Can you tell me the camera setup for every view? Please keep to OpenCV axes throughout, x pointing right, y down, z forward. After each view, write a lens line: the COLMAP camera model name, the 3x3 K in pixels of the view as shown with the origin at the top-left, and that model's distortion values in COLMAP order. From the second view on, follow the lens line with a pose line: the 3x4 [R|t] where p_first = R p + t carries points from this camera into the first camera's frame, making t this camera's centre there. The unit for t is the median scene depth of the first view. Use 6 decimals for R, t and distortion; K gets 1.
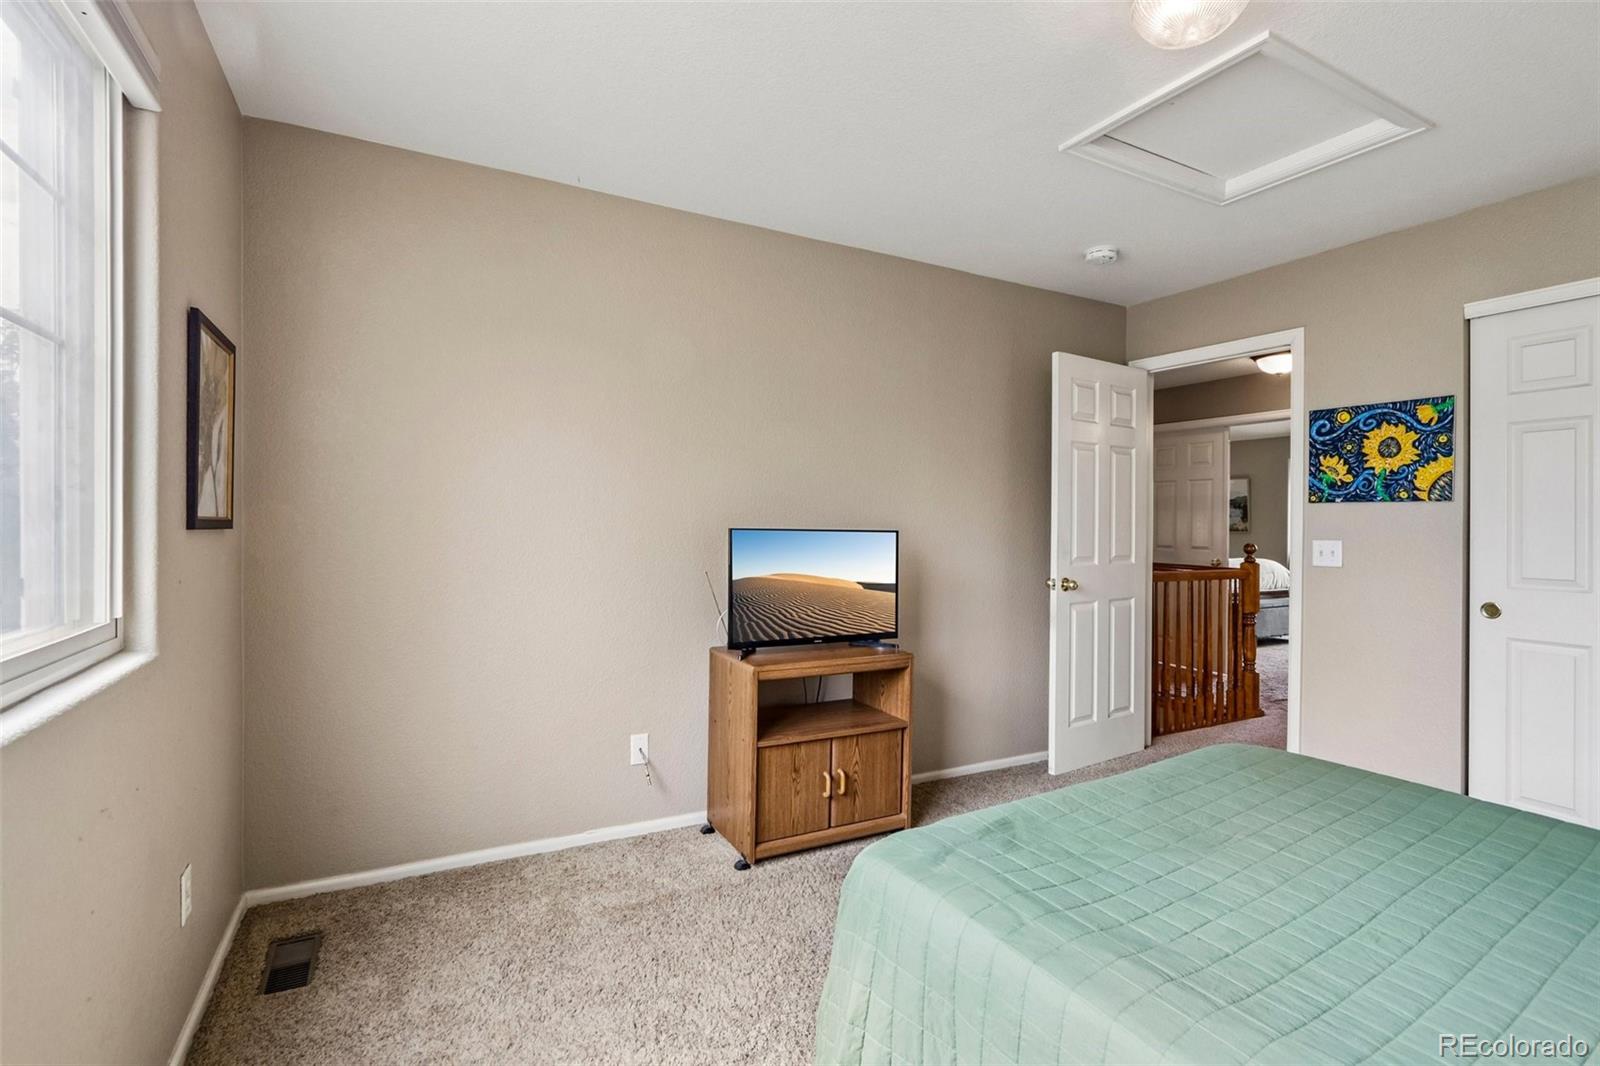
lens RADIAL K [[740.8, 0, 783.5], [0, 740.8, 517.7], [0, 0, 1]] dist [-0.013333, 0.000448]
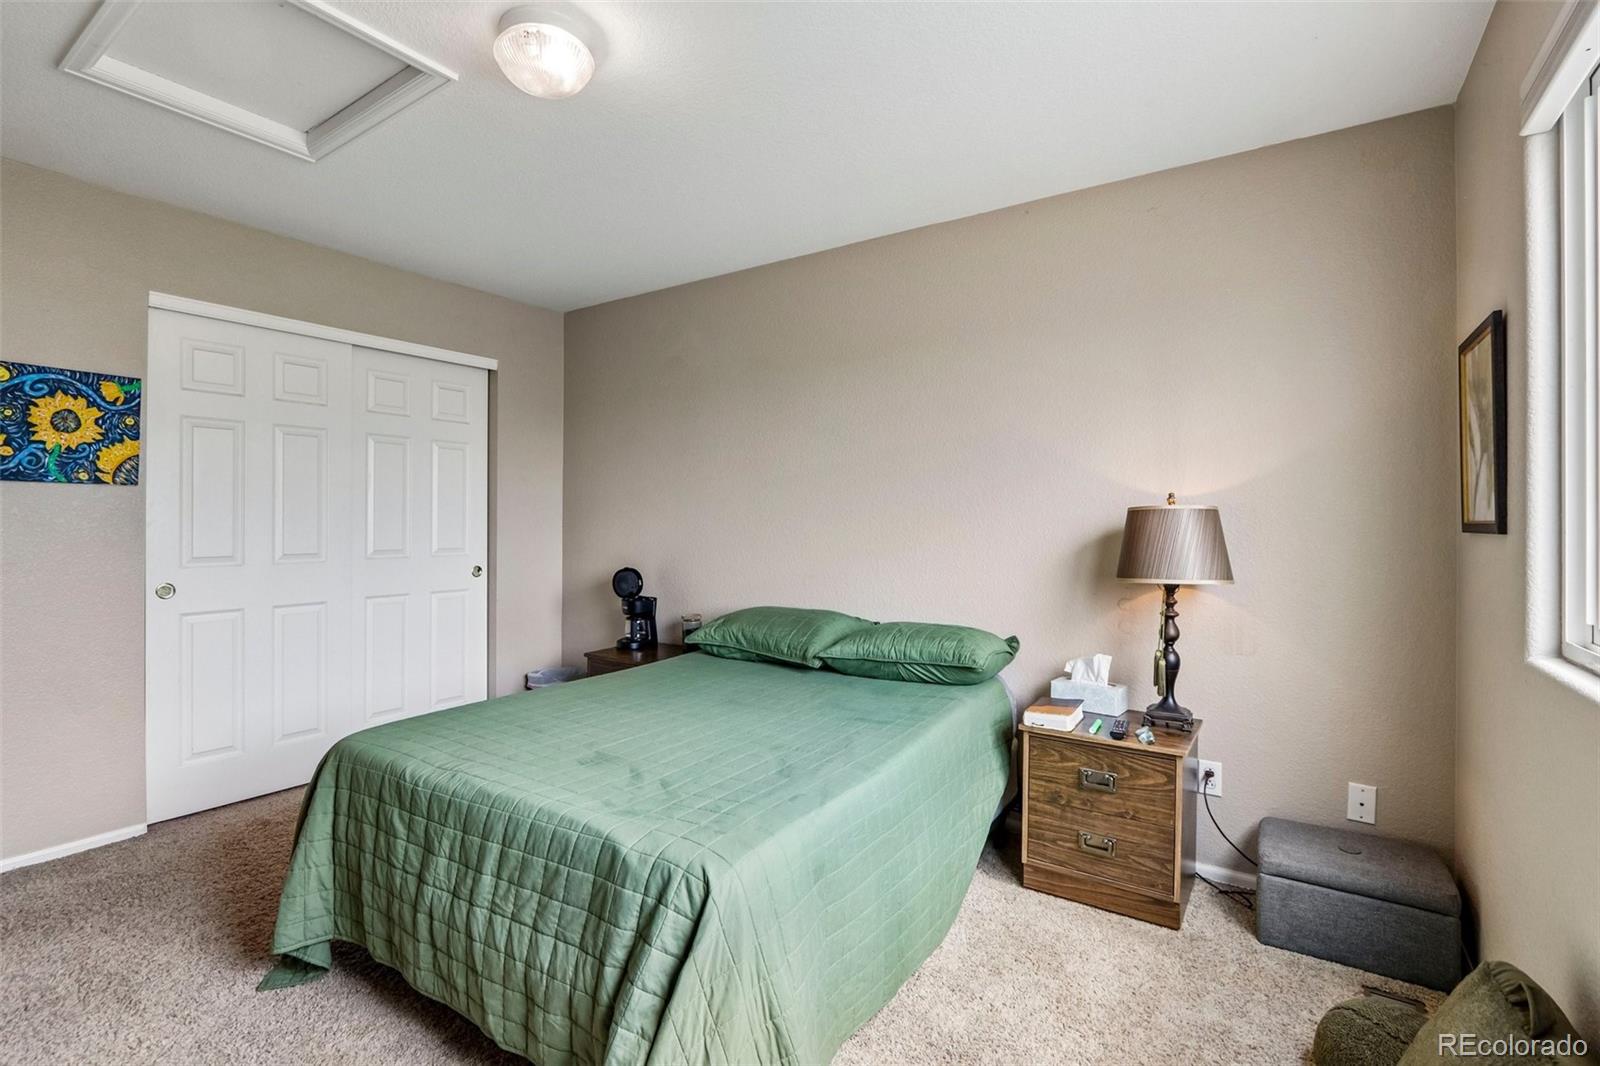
lens RADIAL K [[740.8, 0, 783.5], [0, 740.8, 517.7], [0, 0, 1]] dist [-0.013333, 0.000448]
pose [[-0.474214, -0.013515, 0.880306, -0.356314], [-0.017698, 0.999826, 0.005816, -0.000433], [-0.880232, -0.012821, -0.474371, 0.668586]]
